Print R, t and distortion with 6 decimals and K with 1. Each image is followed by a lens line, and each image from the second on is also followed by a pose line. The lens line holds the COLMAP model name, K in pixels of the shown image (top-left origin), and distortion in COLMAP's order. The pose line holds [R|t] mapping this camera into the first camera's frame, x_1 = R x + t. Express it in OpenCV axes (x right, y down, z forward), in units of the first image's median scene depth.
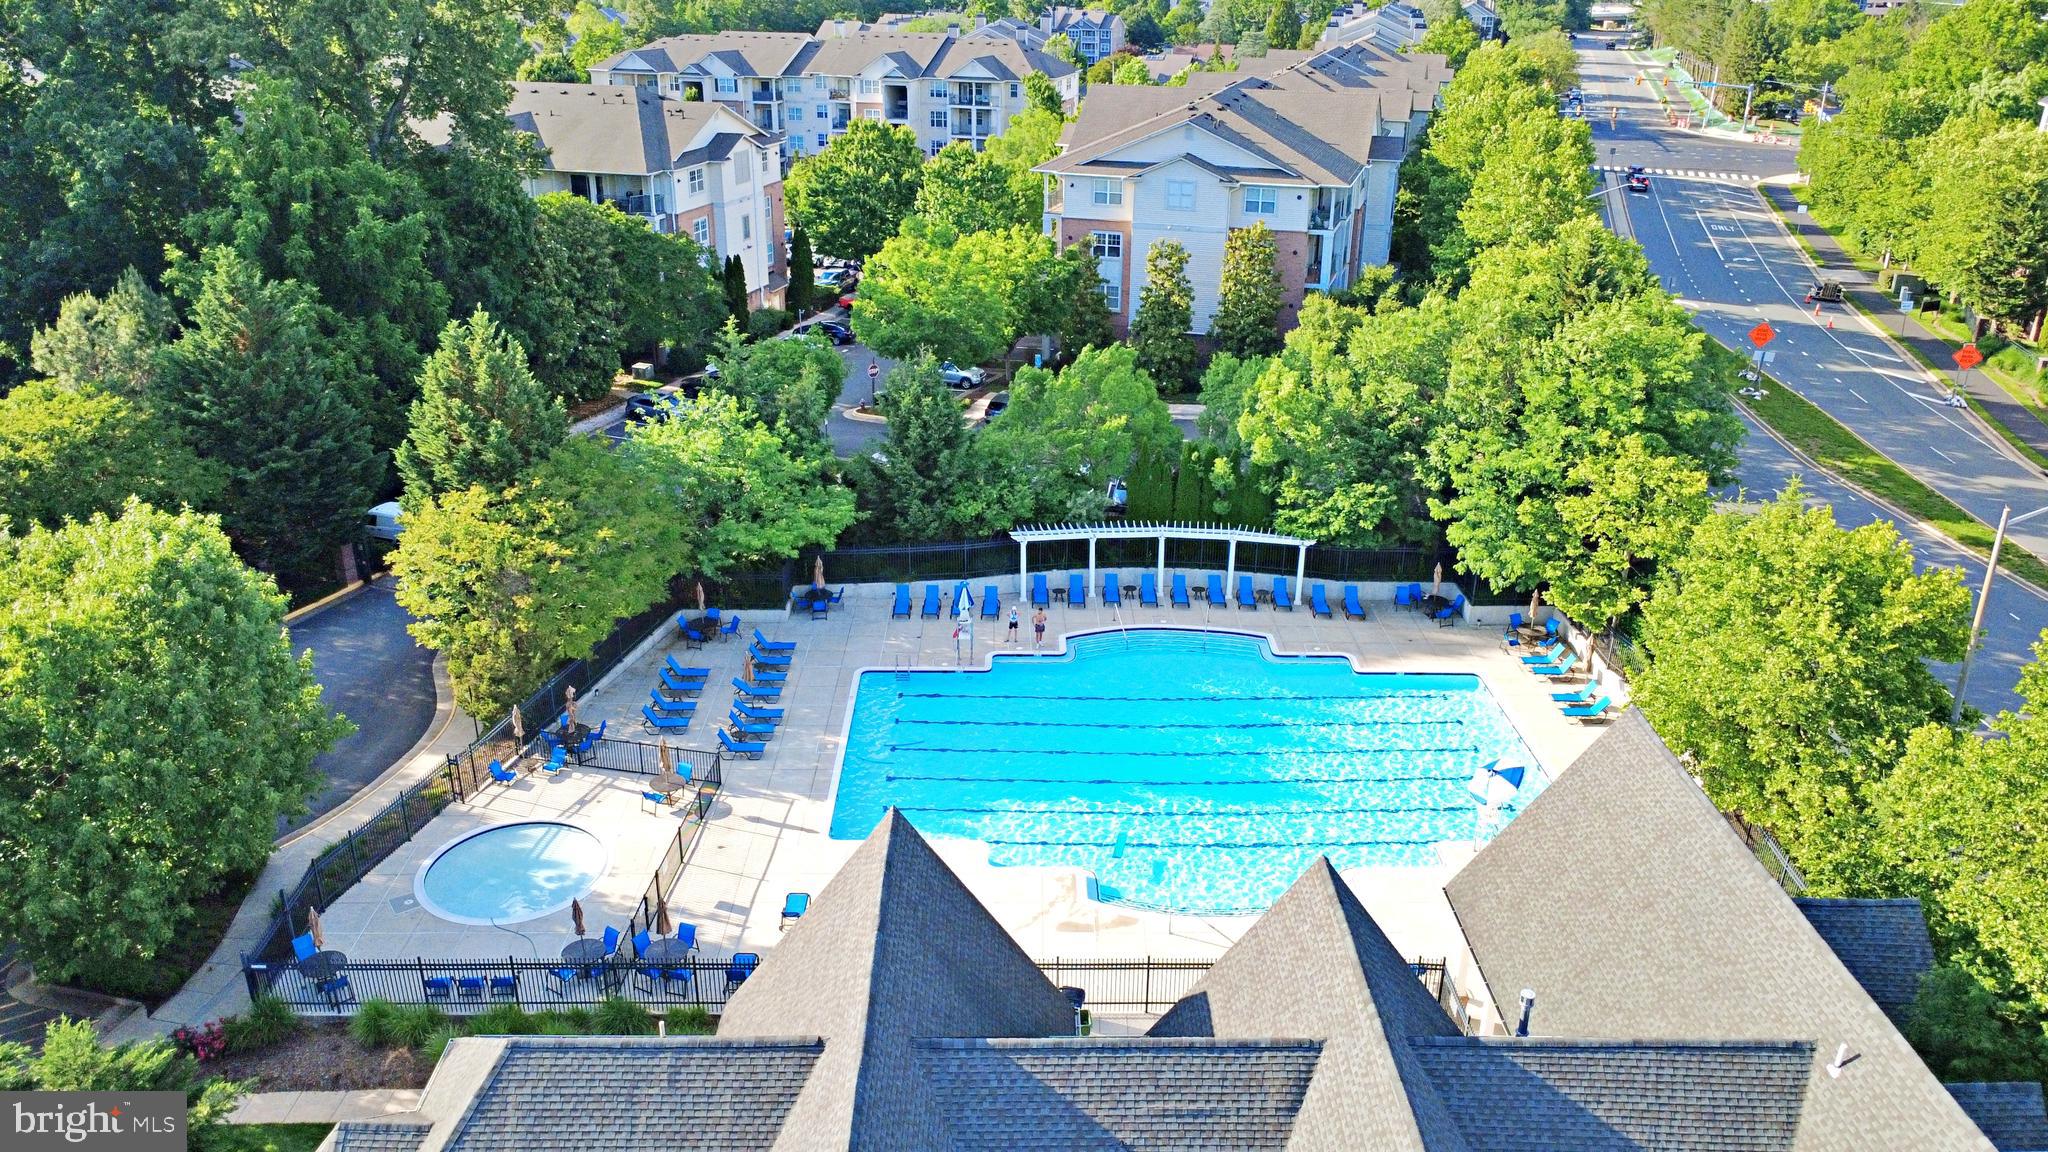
lens RADIAL K [[1511.7, 0, 1024.0], [0, 1511.7, 576.0], [0, 0, 1]] dist [0.002190, -0.001266]
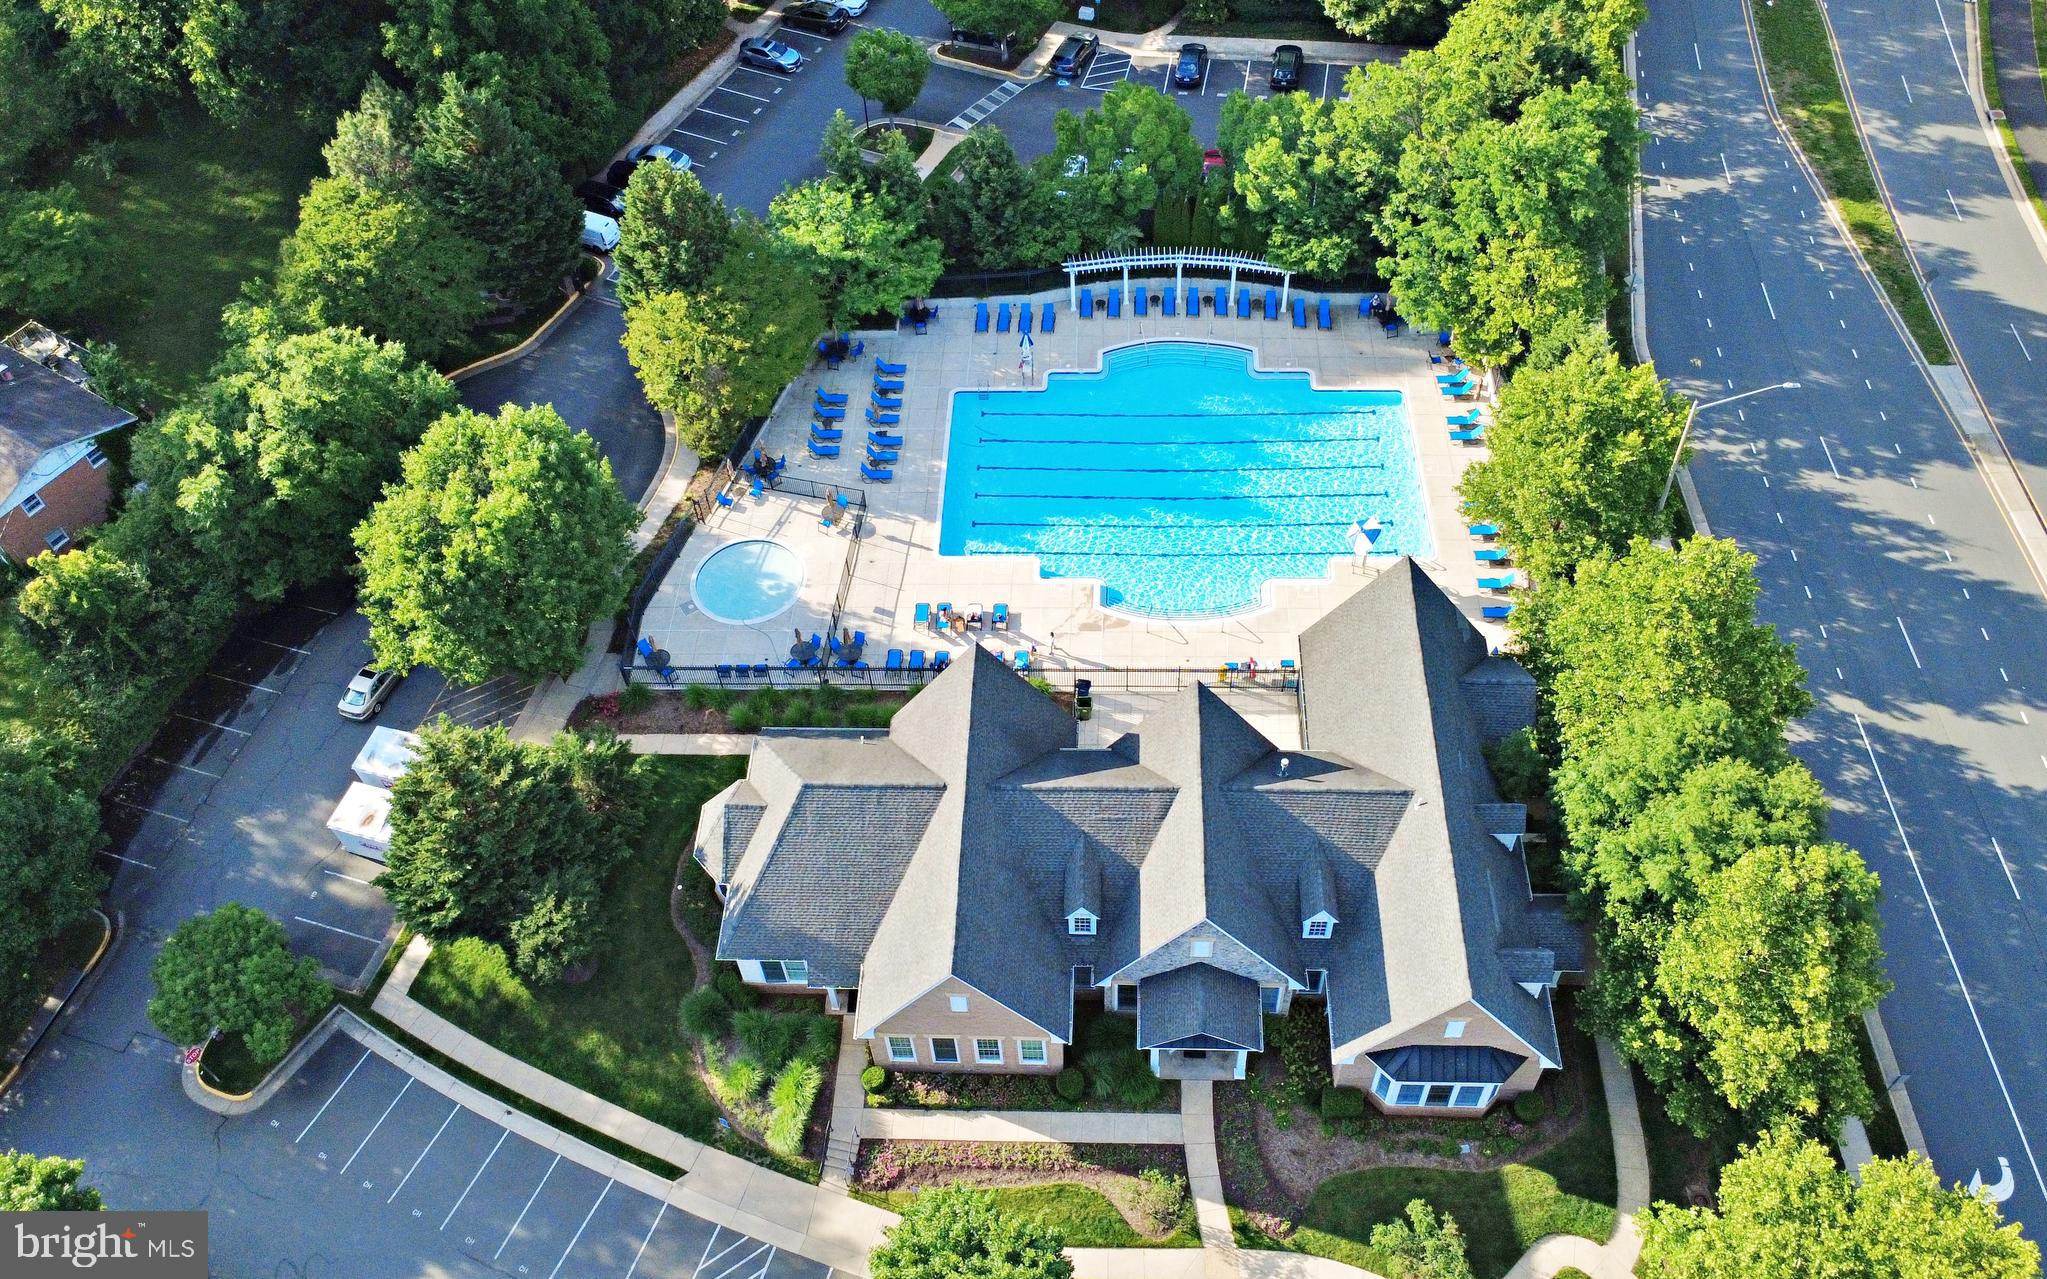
lens RADIAL K [[1619.9, 0, 1002.7], [0, 1619.9, 638.5], [0, 0, 1]] dist [0.004257, 0.000999]
pose [[0.996609, 0.006426, -0.082029, 0.064170], [0.032750, 0.883592, 0.467111, -0.450966], [0.075482, -0.468214, 0.880385, -0.440315]]
